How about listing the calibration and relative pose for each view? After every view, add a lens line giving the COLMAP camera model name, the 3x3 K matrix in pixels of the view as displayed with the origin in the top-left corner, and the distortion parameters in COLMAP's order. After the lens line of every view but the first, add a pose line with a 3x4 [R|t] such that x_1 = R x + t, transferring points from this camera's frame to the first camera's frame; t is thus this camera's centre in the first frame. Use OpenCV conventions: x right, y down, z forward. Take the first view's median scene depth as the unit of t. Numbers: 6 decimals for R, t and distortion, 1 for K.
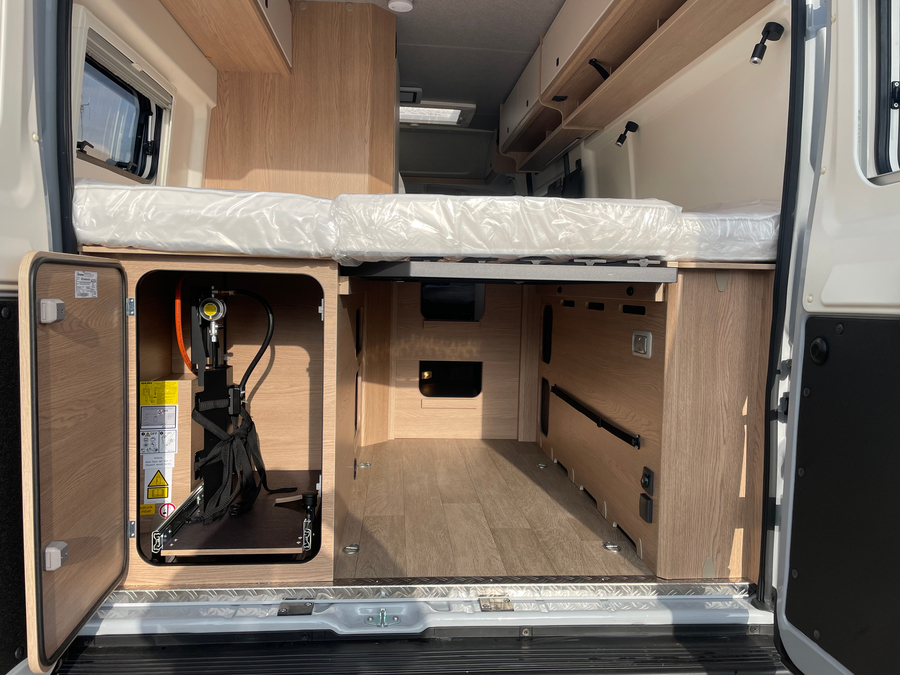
lens RADIAL K [[691.3, 0, 455.2], [0, 691.3, 331.3], [0, 0, 1]] dist [0.045320, -0.041570]
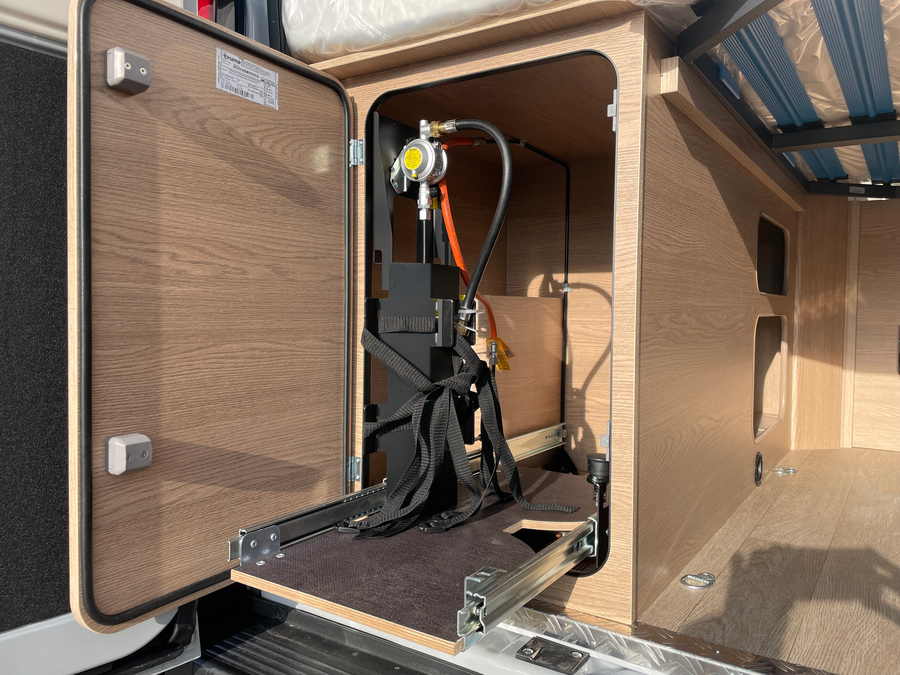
lens RADIAL K [[689.9, 0, 451.7], [0, 689.9, 331.3], [0, 0, 1]] dist [0.068795, 0.000022]
pose [[0.788281, 0.010299, -0.615229, 0.042189], [-0.036725, 0.998865, -0.030334, 0.152329], [0.614219, 0.046506, 0.787764, 0.469862]]
